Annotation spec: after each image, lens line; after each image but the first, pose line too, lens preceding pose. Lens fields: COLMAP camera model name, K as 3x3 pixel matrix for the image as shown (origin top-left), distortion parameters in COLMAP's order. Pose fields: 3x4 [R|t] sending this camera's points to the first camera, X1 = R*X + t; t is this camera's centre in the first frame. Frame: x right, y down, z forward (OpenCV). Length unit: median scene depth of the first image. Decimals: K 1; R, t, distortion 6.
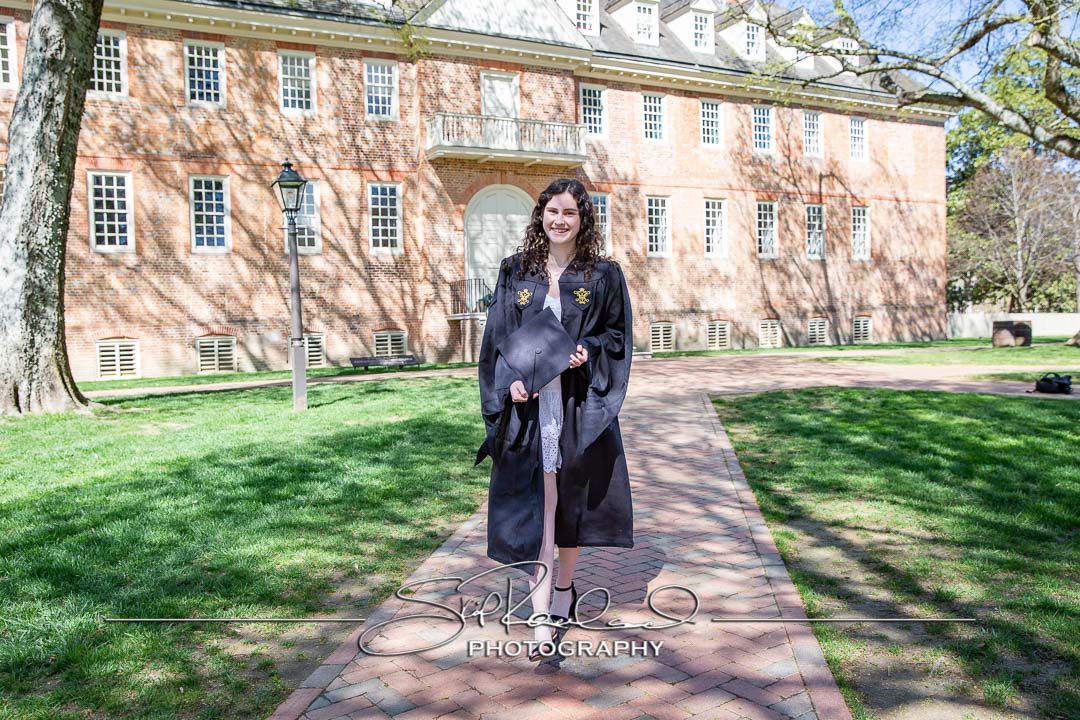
lens RADIAL K [[875.4, 0, 535.1], [0, 875.4, 370.8], [0, 0, 1]] dist [-0.084626, 0.113547]
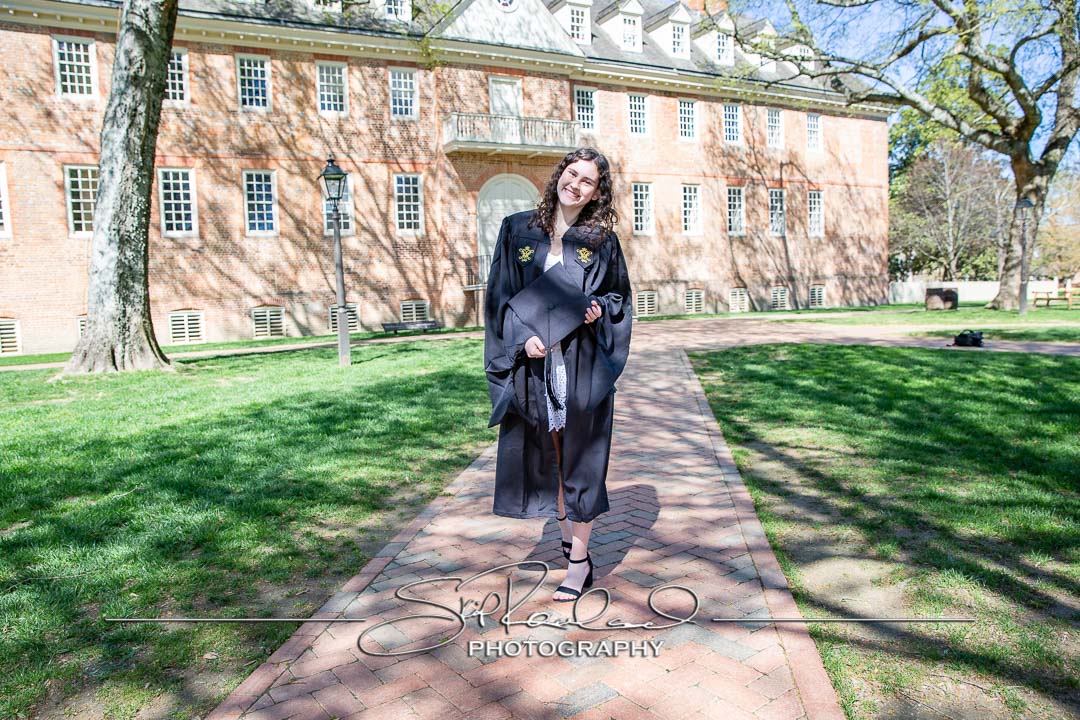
lens RADIAL K [[760.2, 0, 535.7], [0, 760.2, 371.6], [0, 0, 1]] dist [-0.112100, 0.098068]
pose [[0.999950, -0.009831, -0.001932, -0.002195], [0.009911, 0.998829, 0.047353, 0.003087], [0.001465, -0.047370, 0.998876, -0.021108]]
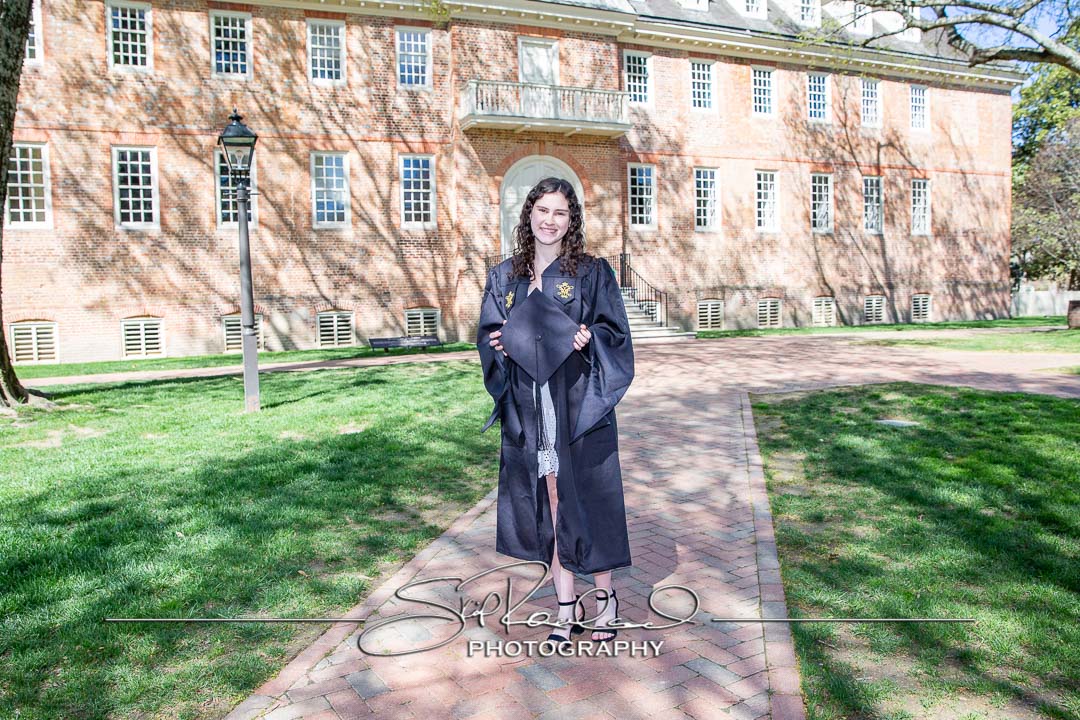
lens RADIAL K [[800.8, 0, 537.7], [0, 800.8, 363.0], [0, 0, 1]] dist [-0.105006, 0.082126]
pose [[0.996673, 0.007444, -0.081164, 0.033124], [-0.005129, 0.999575, 0.028694, -0.011396], [0.081343, -0.028183, 0.996288, 0.128560]]
